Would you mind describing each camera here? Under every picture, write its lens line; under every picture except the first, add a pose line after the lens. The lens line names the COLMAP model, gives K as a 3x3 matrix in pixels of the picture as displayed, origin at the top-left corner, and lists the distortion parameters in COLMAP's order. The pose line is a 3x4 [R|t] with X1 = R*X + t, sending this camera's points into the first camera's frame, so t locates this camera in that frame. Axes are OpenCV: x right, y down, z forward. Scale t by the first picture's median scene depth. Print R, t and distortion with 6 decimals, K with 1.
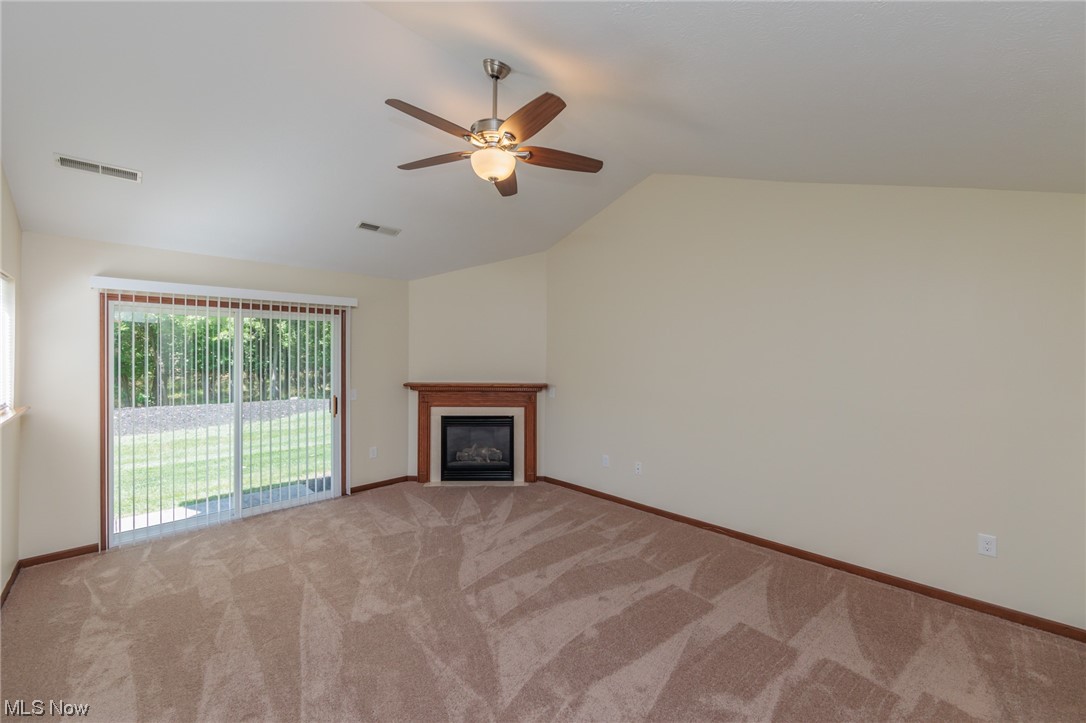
lens RADIAL K [[426.9, 0, 541.0], [0, 426.9, 351.1], [0, 0, 1]] dist [-0.002079, -0.000559]
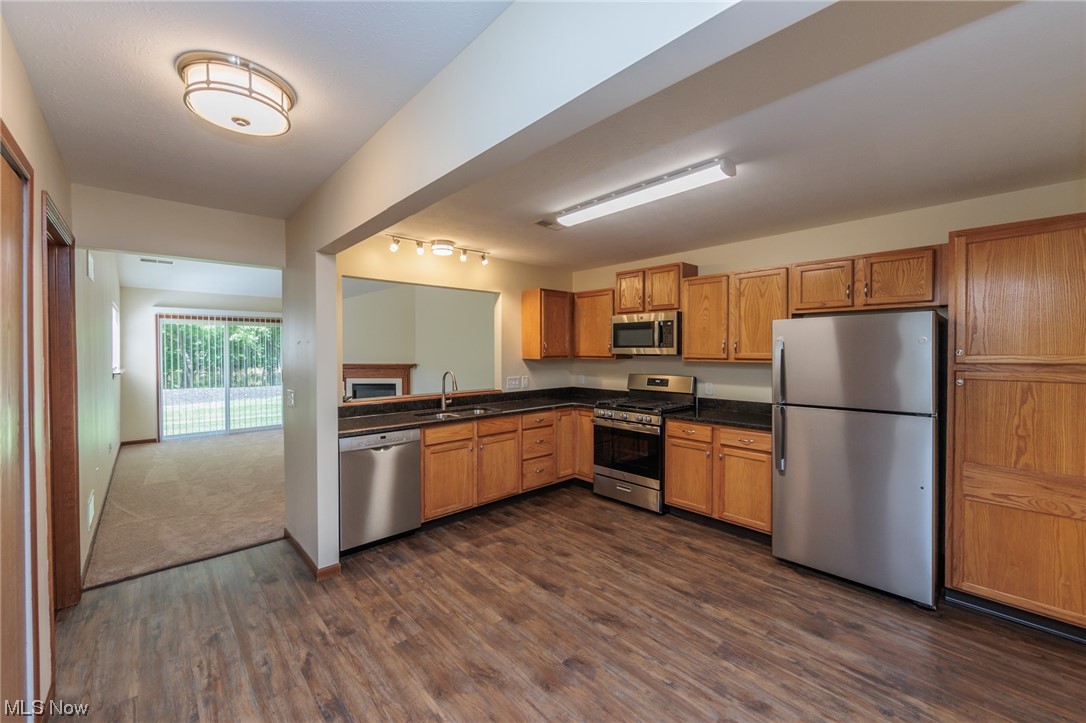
lens RADIAL K [[426.9, 0, 547.2], [0, 426.9, 357.5], [0, 0, 1]] dist [-0.002079, -0.000559]
pose [[0.999411, -0.005388, -0.033887, 0.677688], [0.005829, 0.999899, 0.012933, 0.039345], [0.033814, -0.013123, 0.999342, -0.731691]]
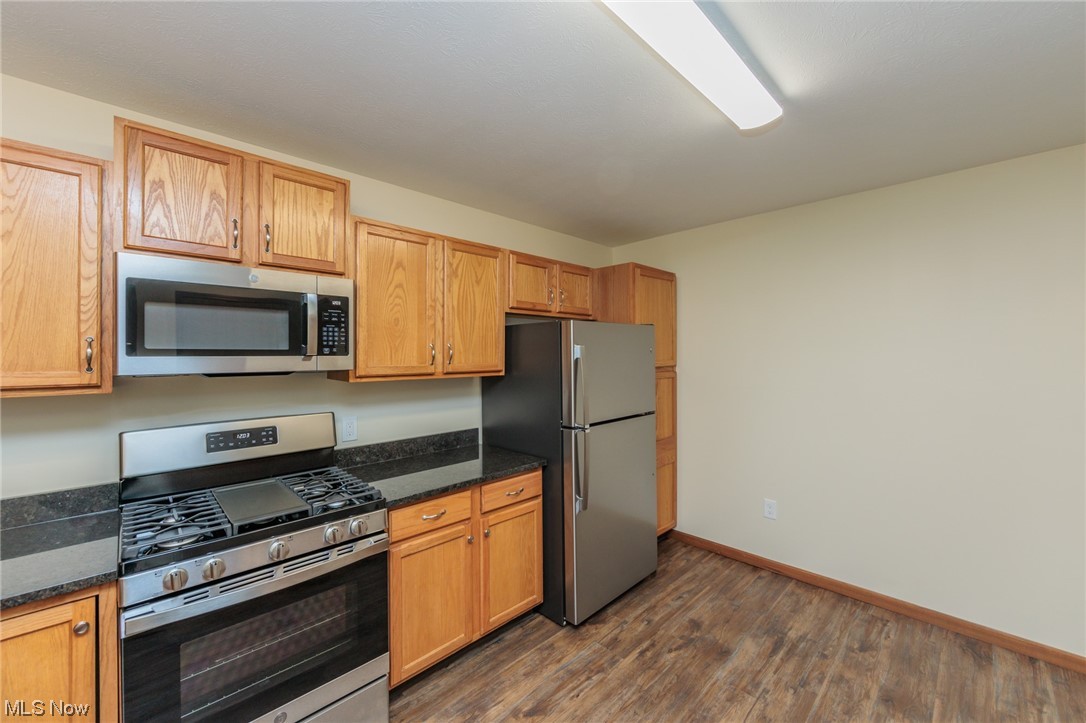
lens RADIAL K [[426.9, 0, 540.7], [0, 426.9, 354.3], [0, 0, 1]] dist [-0.002079, -0.000559]
pose [[0.016744, -0.006553, 0.999838, 0.490467], [0.006701, 0.999957, 0.006442, 0.029130], [-0.999837, 0.006592, 0.016787, -0.015429]]
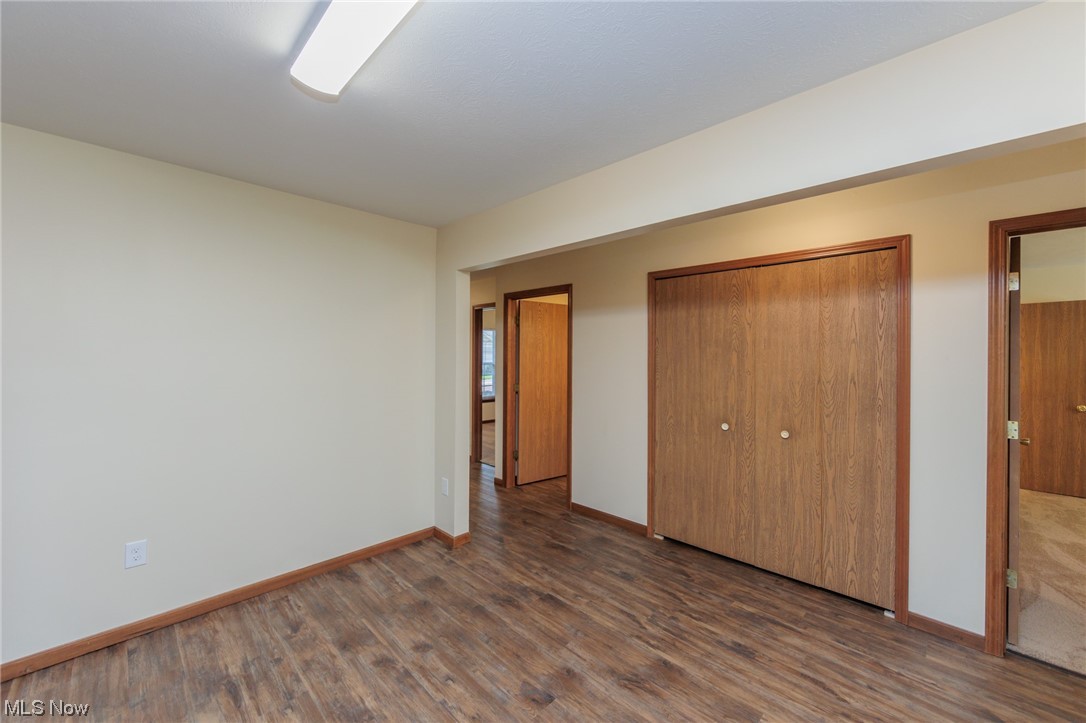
lens RADIAL K [[426.9, 0, 545.6], [0, 426.9, 352.5], [0, 0, 1]] dist [-0.002079, -0.000559]
pose [[-0.999922, -0.011667, -0.004534, 0.691840], [-0.011667, 0.999932, -0.000069, 0.037677], [0.004535, -0.000016, -0.999990, 0.139788]]
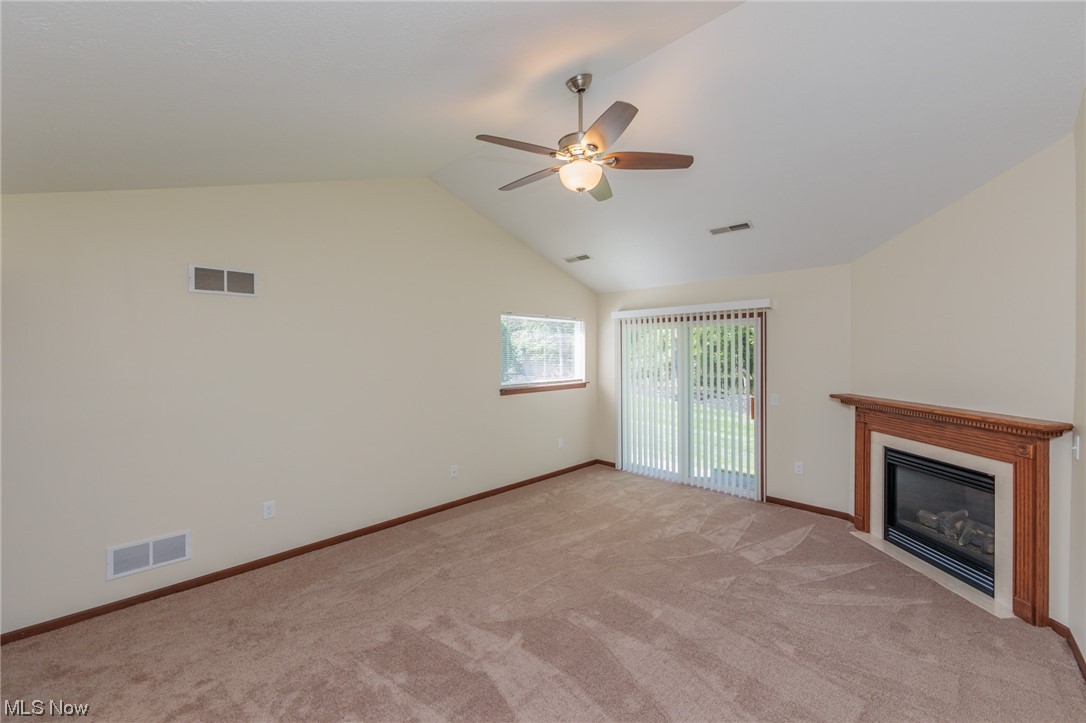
lens RADIAL K [[426.9, 0, 547.1], [0, 426.9, 355.5], [0, 0, 1]] dist [-0.002079, -0.000559]
pose [[0.015861, 0.000439, -0.999874, 0.534614], [-0.000549, 1.000000, 0.000430, 0.003550], [0.999874, 0.000542, 0.015861, 0.516046]]
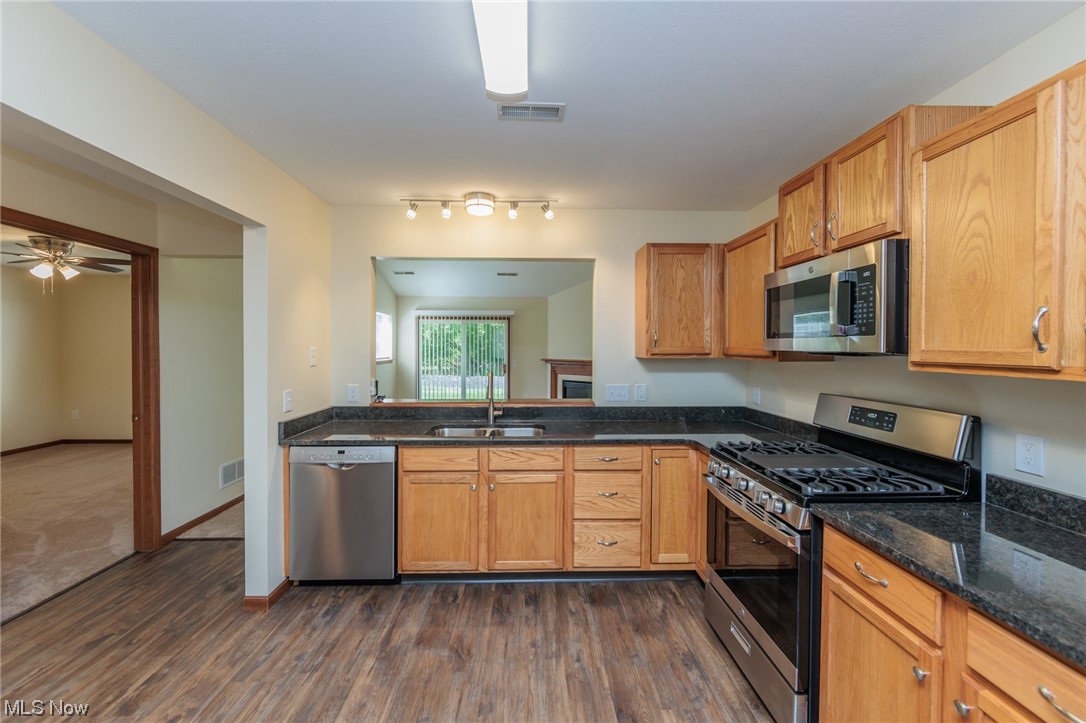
lens RADIAL K [[426.9, 0, 542.9], [0, 426.9, 352.9], [0, 0, 1]] dist [-0.002079, -0.000559]
pose [[0.727814, 0.007902, -0.685729, 0.956758], [-0.003030, 0.999961, 0.008307, 0.044269], [0.685768, -0.003968, 0.727810, -0.256672]]
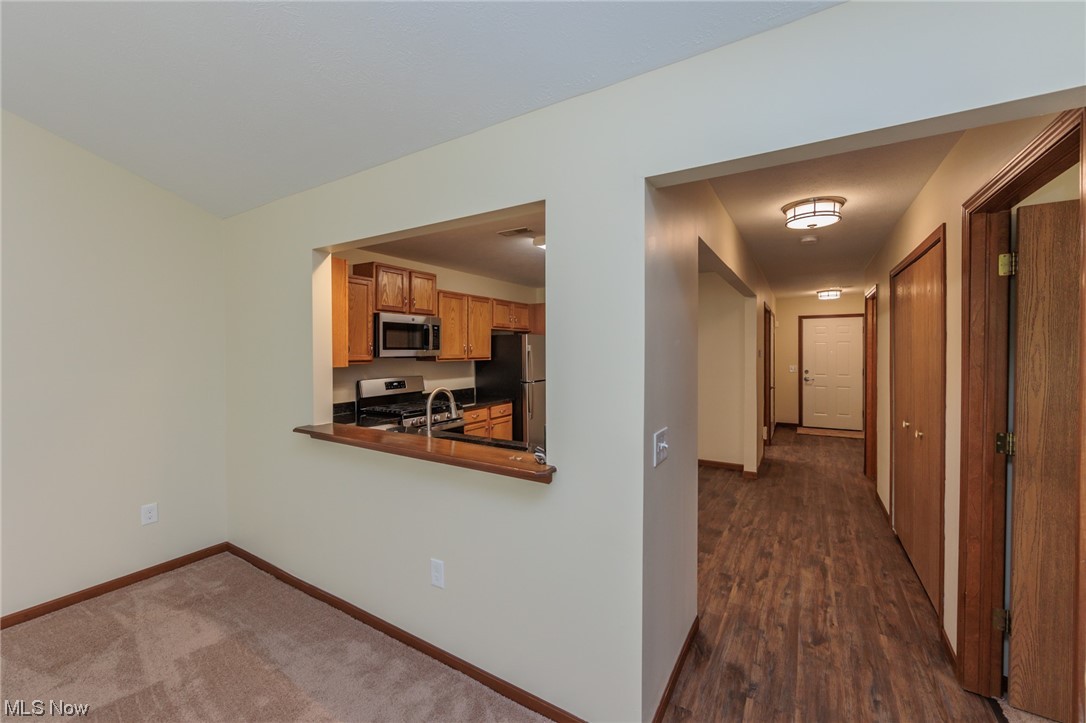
lens RADIAL K [[426.9, 0, 548.1], [0, 426.9, 358.1], [0, 0, 1]] dist [-0.002079, -0.000559]
pose [[-0.234172, -0.024588, 0.971884, -0.136381], [0.004266, 0.999645, 0.026318, 0.025704], [-0.972186, 0.010309, -0.233984, 0.171754]]
